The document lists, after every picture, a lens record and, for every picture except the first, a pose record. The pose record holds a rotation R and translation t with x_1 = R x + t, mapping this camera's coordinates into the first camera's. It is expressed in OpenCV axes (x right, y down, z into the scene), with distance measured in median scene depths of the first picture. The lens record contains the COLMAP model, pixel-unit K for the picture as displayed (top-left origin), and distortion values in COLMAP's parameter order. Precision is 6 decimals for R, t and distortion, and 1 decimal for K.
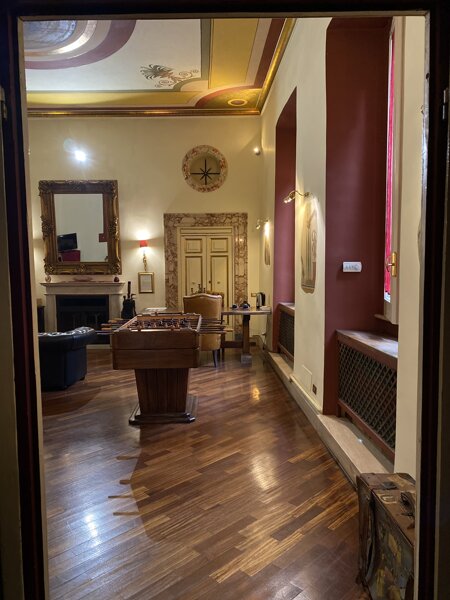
lens RADIAL K [[459.1, 0, 225.0], [0, 459.1, 300.0], [0, 0, 1]] dist [-0.001662, -0.000930]
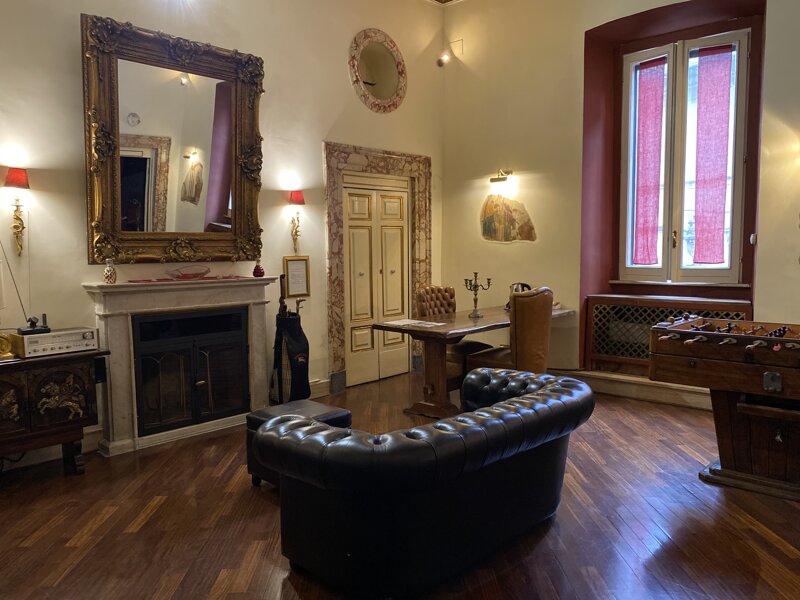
lens RADIAL K [[612.1, 0, 400.0], [0, 612.1, 300.0], [0, 0, 1]] dist [-0.001662, -0.000930]
pose [[0.689016, -0.062292, 0.722064, -0.584091], [0.061830, 0.997719, 0.027073, -0.023328], [-0.722104, 0.025992, 0.691296, 0.464856]]
